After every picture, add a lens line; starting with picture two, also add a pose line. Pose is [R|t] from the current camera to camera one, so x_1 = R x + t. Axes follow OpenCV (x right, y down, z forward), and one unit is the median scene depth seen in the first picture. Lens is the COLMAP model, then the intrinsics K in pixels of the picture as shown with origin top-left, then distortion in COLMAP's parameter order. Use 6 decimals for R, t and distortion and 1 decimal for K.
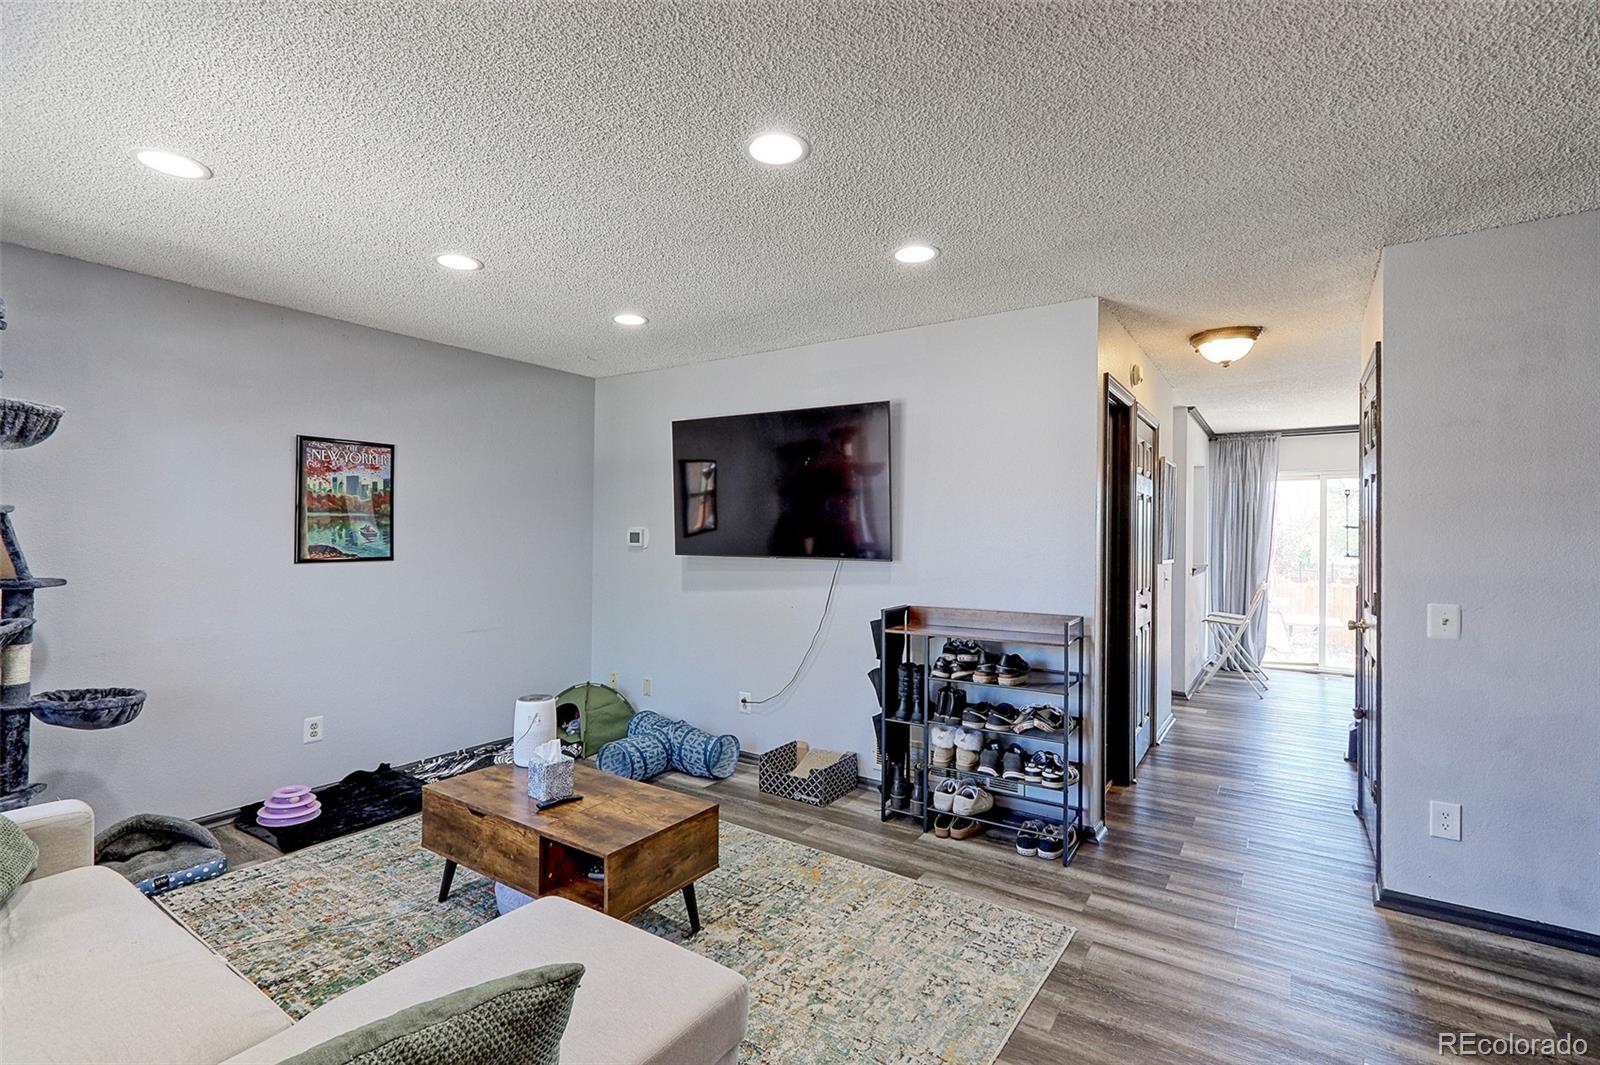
lens RADIAL K [[740.8, 0, 800.0], [0, 740.8, 532.5], [0, 0, 1]] dist [0.003029, 0.000061]
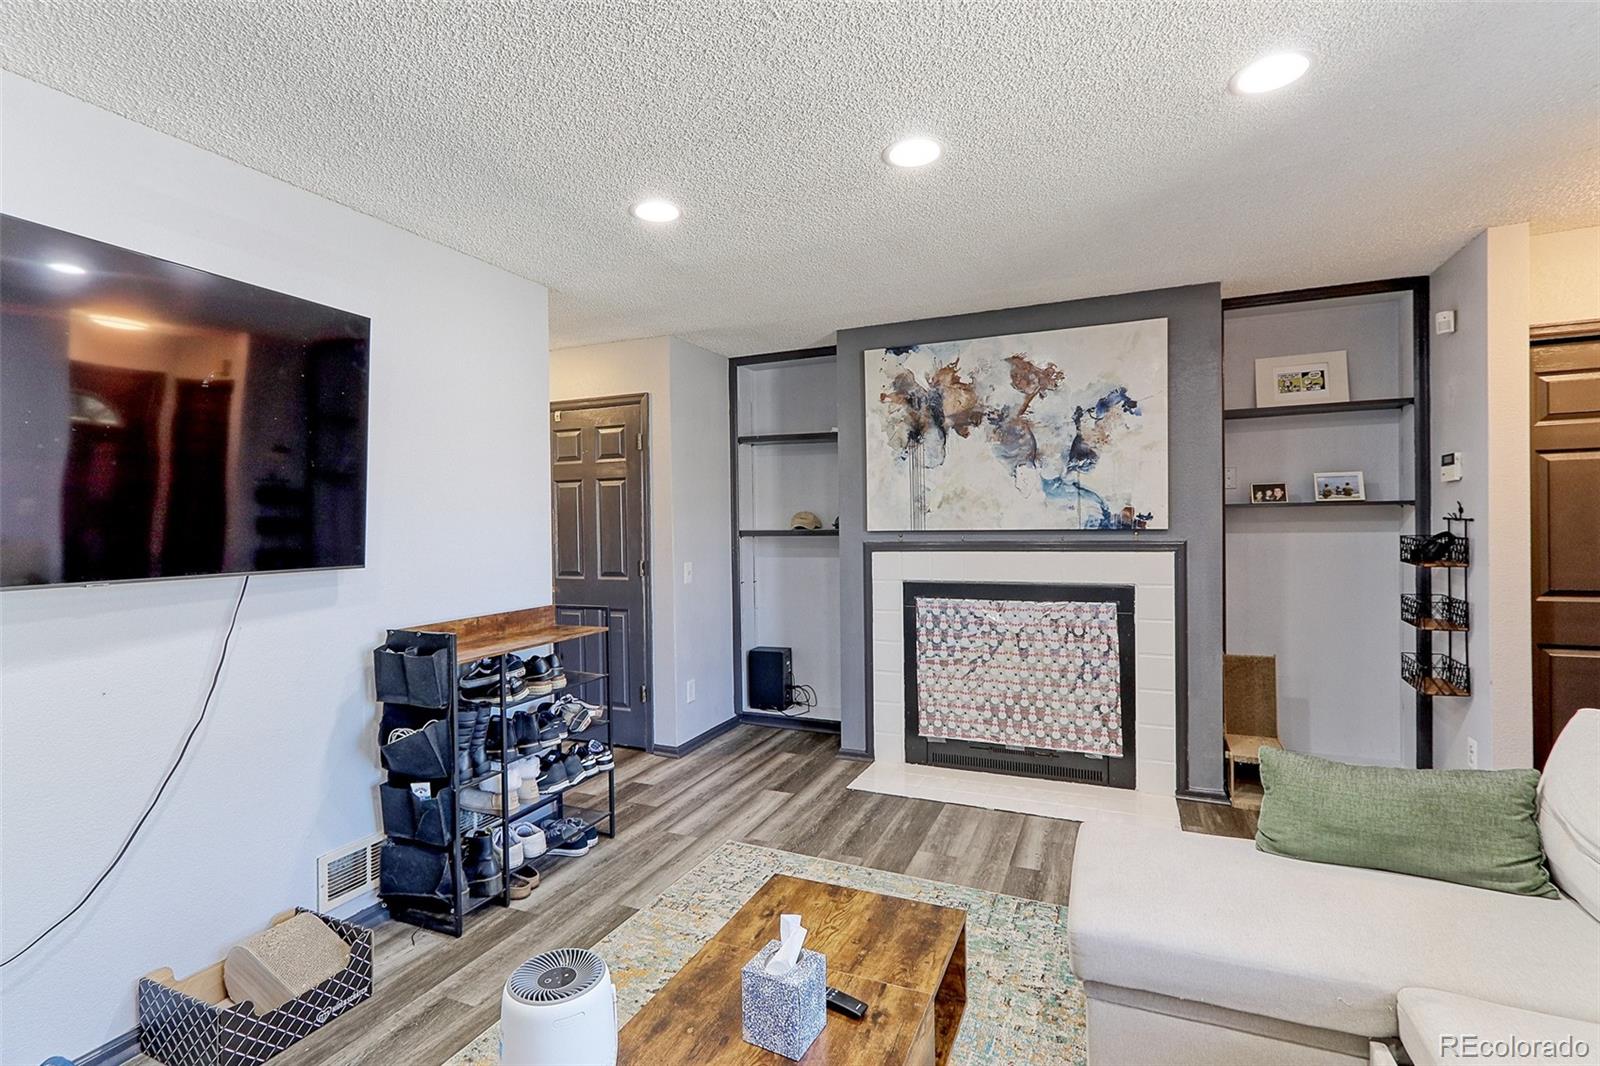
lens RADIAL K [[740.8, 0, 800.0], [0, 740.8, 533.0], [0, 0, 1]] dist [0.003029, 0.000061]
pose [[-0.187490, -0.017707, 0.982107, -0.763119], [0.003149, 0.999822, 0.018628, -0.003083], [-0.982261, 0.006586, -0.187401, 0.987116]]
